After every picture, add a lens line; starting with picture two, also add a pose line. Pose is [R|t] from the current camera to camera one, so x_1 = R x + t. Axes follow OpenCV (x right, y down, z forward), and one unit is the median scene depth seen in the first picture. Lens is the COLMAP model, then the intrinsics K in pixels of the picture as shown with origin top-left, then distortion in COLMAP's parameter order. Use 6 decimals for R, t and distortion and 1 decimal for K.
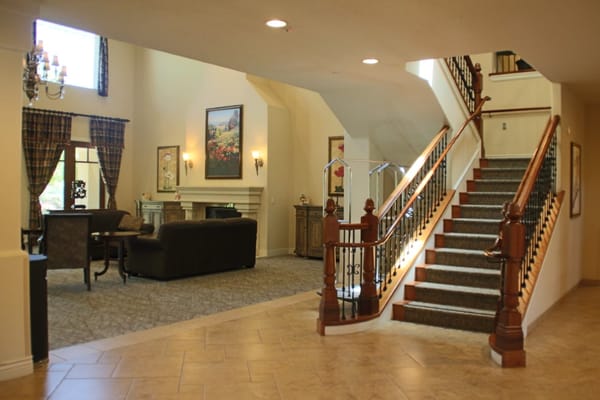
lens RADIAL K [[494.2, 0, 300.0], [0, 494.2, 200.0], [0, 0, 1]] dist [-0.174372, 0.121320]
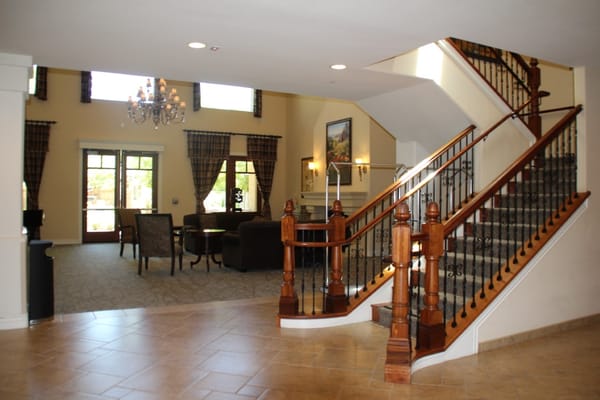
lens RADIAL K [[440.2, 0, 300.0], [0, 440.2, 200.0], [0, 0, 1]] dist [-0.160359, 0.072635]
pose [[0.926680, -0.003477, -0.375834, 0.115345], [-0.000851, 0.999935, -0.011350, 0.002336], [0.375849, 0.010837, 0.926617, 0.033518]]
